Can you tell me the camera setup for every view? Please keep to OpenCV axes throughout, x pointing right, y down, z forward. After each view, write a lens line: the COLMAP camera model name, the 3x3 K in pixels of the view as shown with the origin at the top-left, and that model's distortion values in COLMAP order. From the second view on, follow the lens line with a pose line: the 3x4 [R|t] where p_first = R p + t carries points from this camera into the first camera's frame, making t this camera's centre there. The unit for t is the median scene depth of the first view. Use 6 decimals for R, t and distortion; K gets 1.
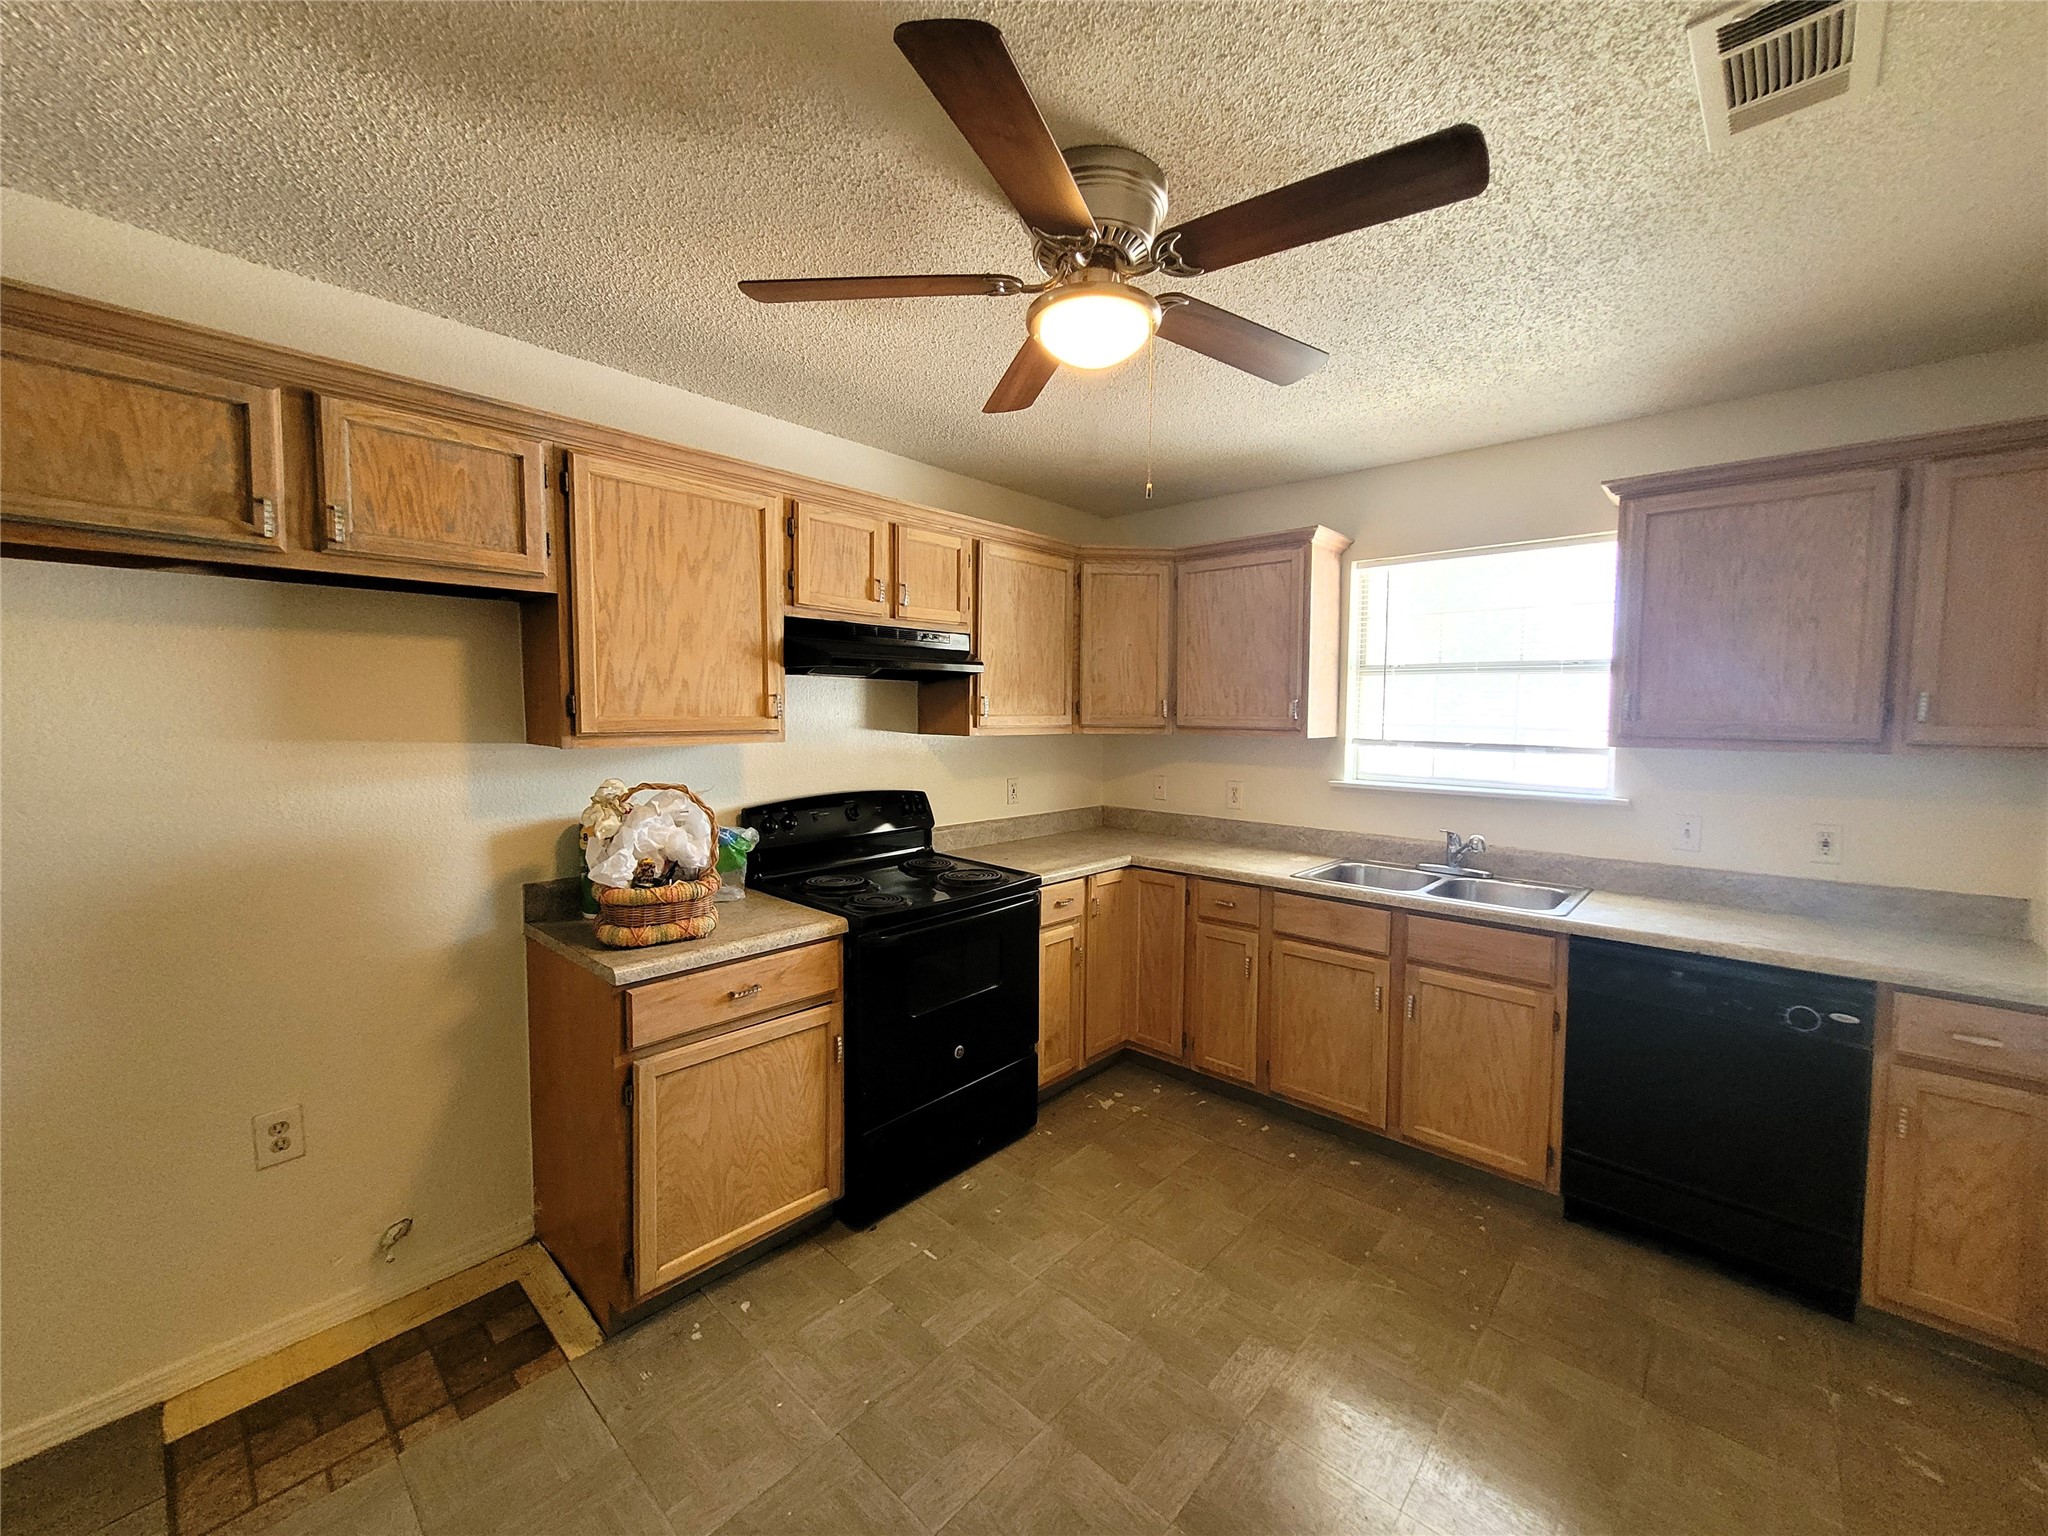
lens RADIAL K [[807.4, 0, 1026.7], [0, 807.4, 758.0], [0, 0, 1]] dist [0.003939, 0.000539]
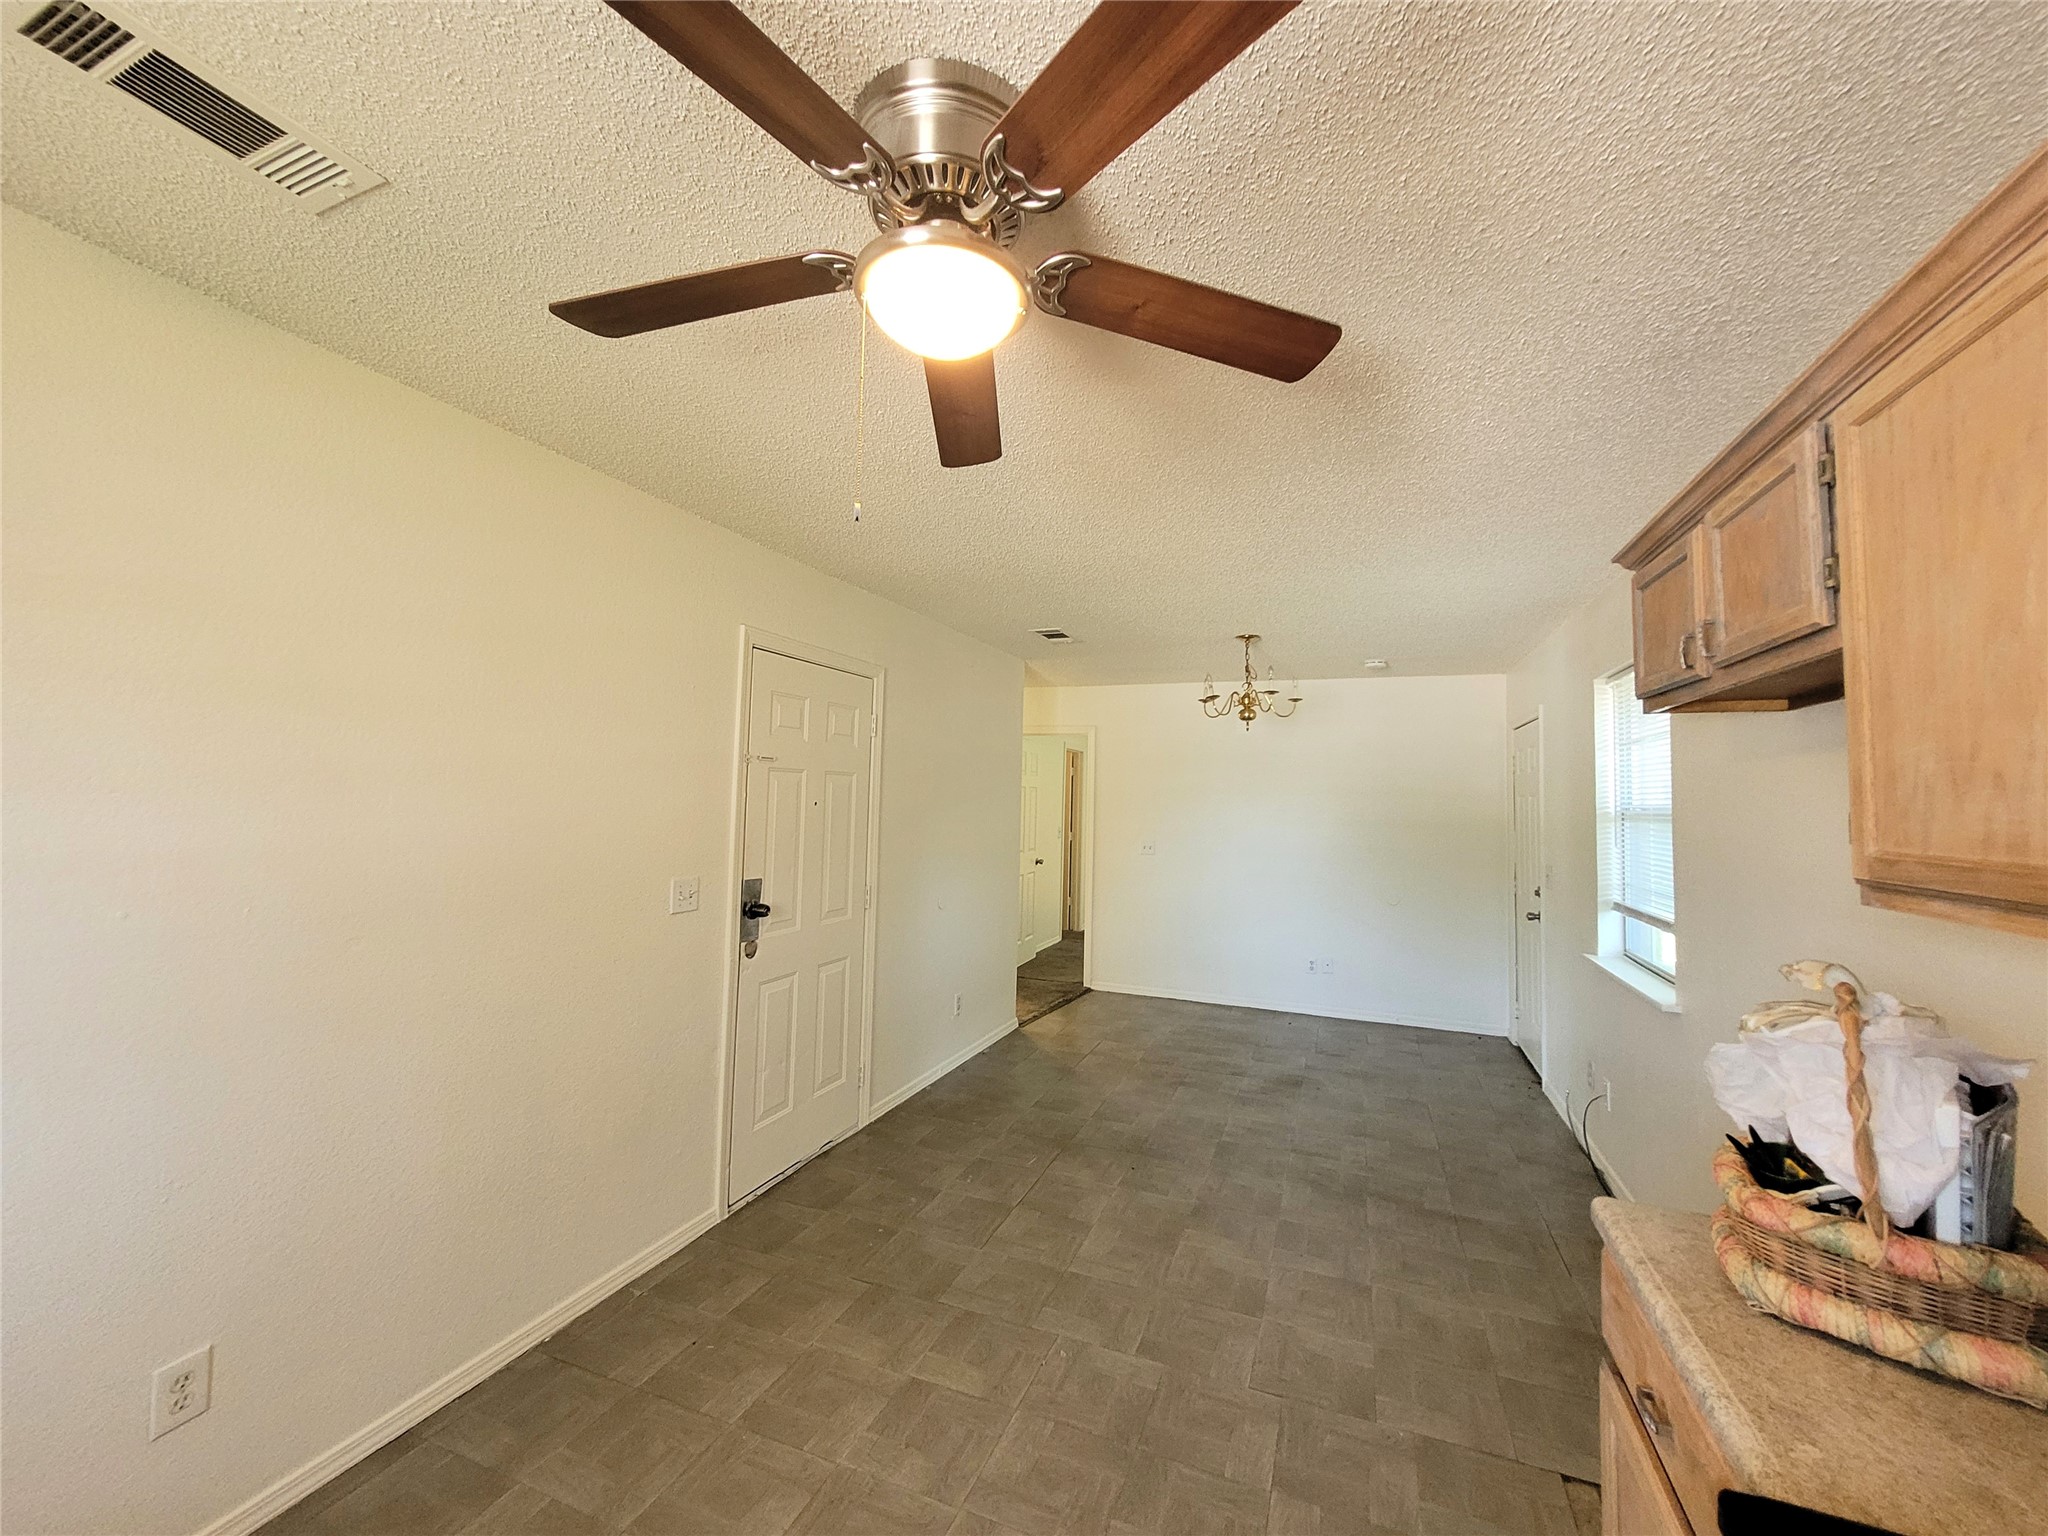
lens RADIAL K [[807.4, 0, 1019.0], [0, 807.4, 760.2], [0, 0, 1]] dist [0.003939, 0.000539]
pose [[-0.942851, -0.046341, -0.329976, 0.152699], [-0.051645, 0.998639, 0.007321, -0.067348], [0.329188, 0.023944, -0.943961, 1.038176]]
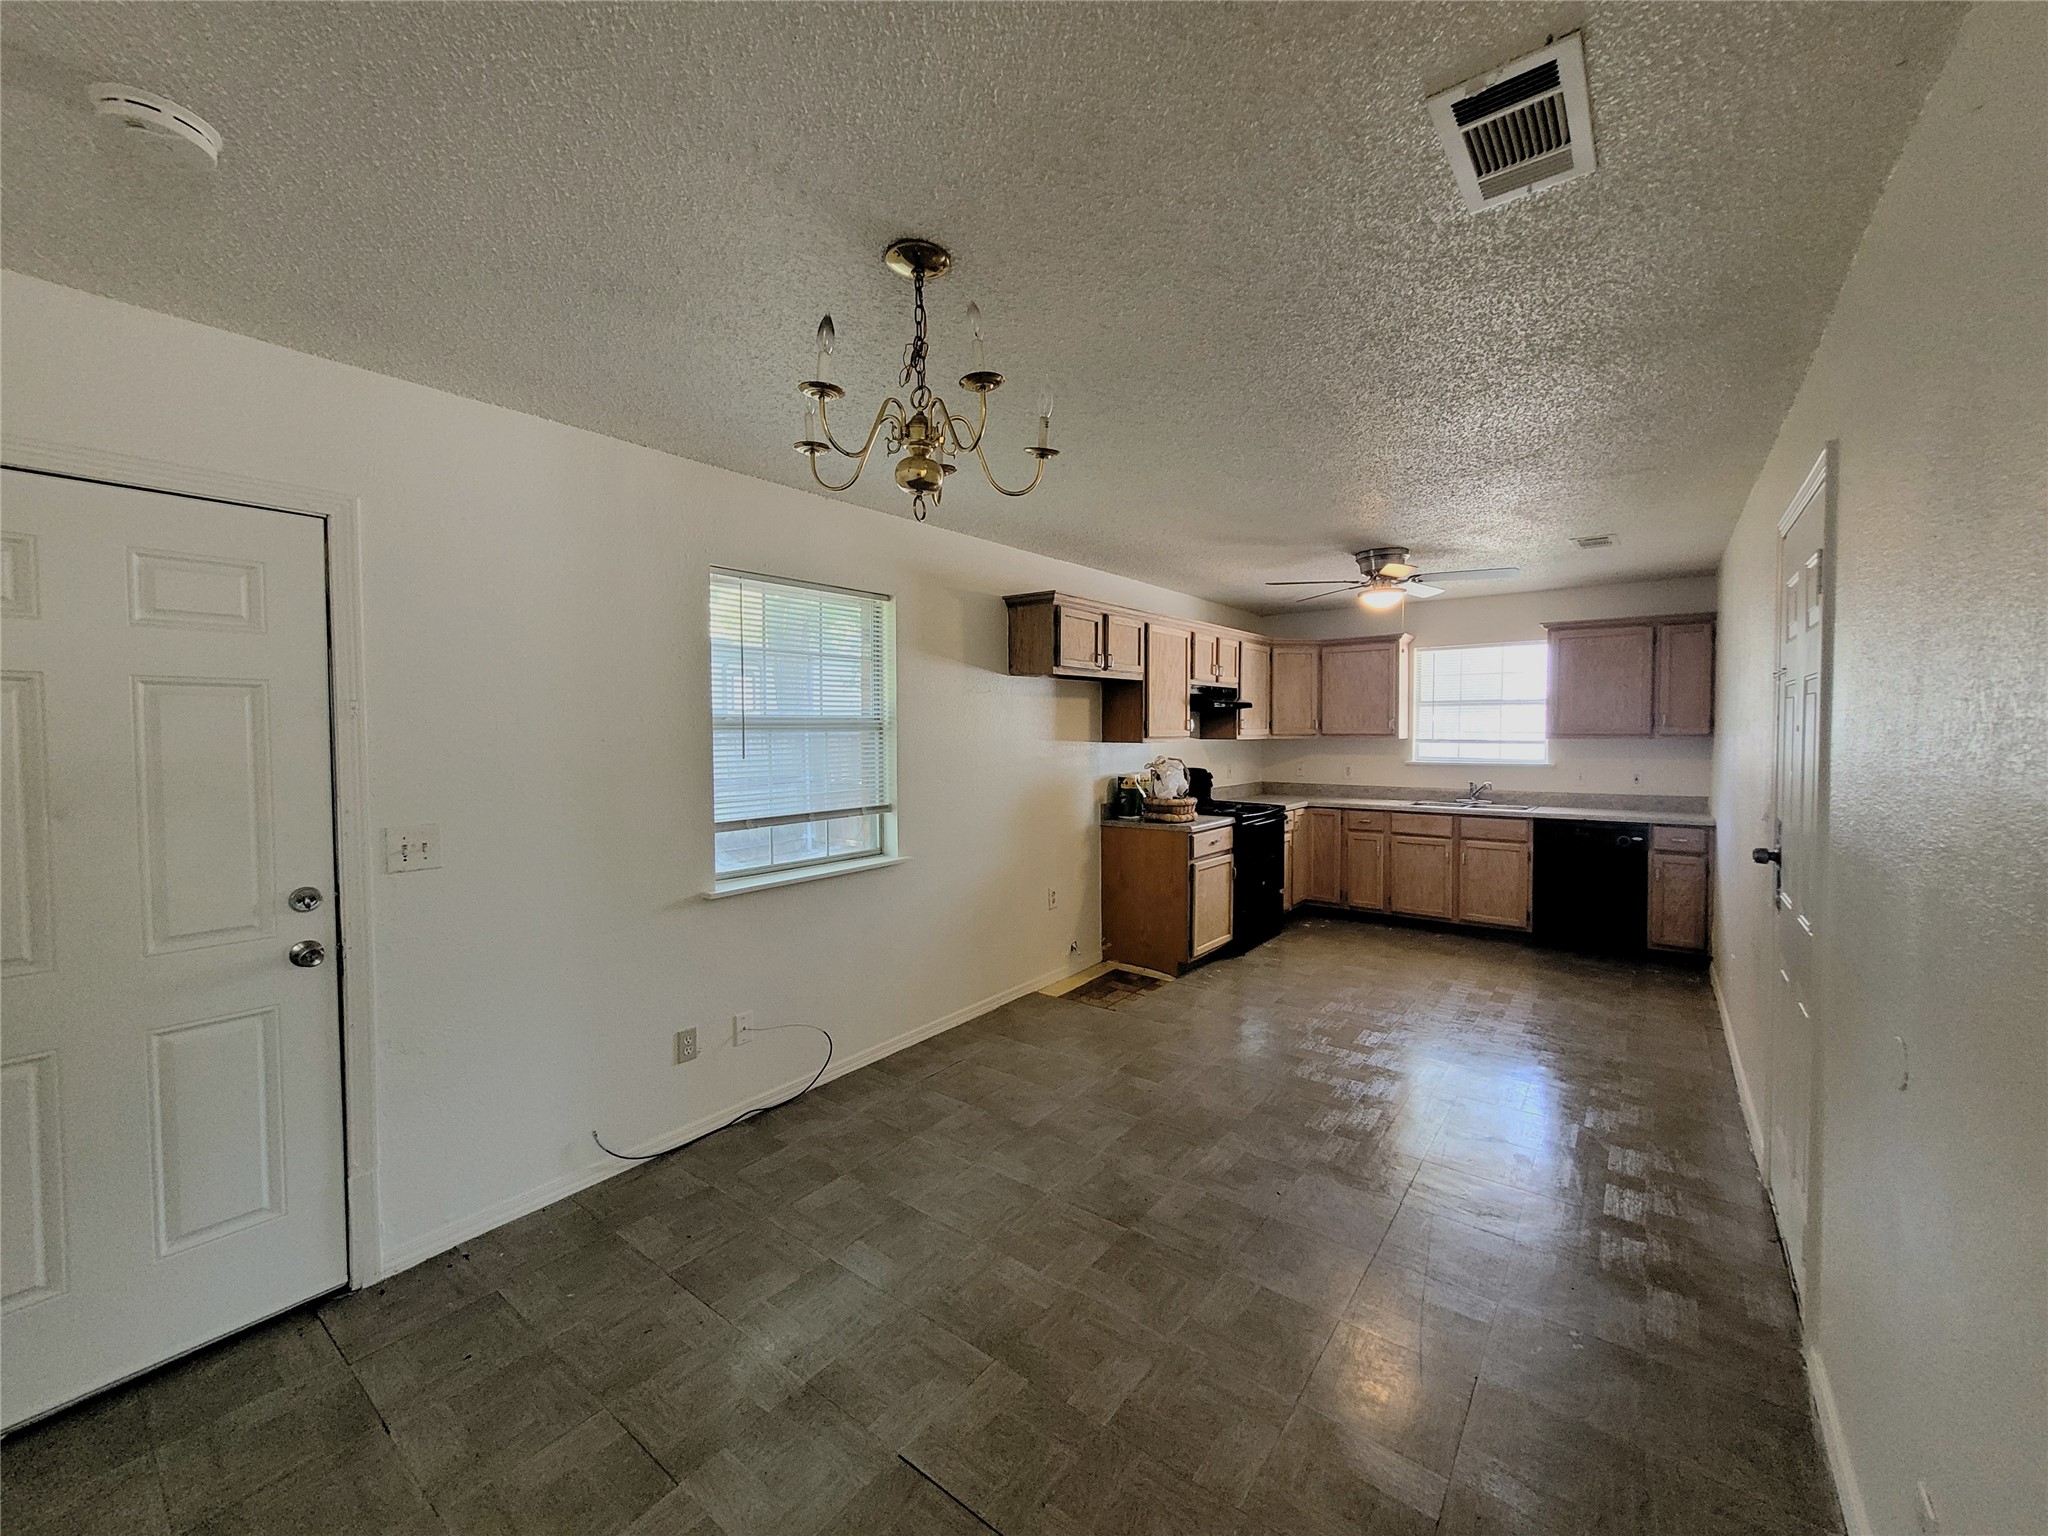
lens RADIAL K [[807.4, 0, 1022.2], [0, 807.4, 761.4], [0, 0, 1]] dist [0.003939, 0.000539]
pose [[0.997113, -0.015313, 0.074367, -0.849059], [0.016861, 0.999653, -0.020229, 0.065598], [-0.074032, 0.021424, 0.997026, -1.067203]]
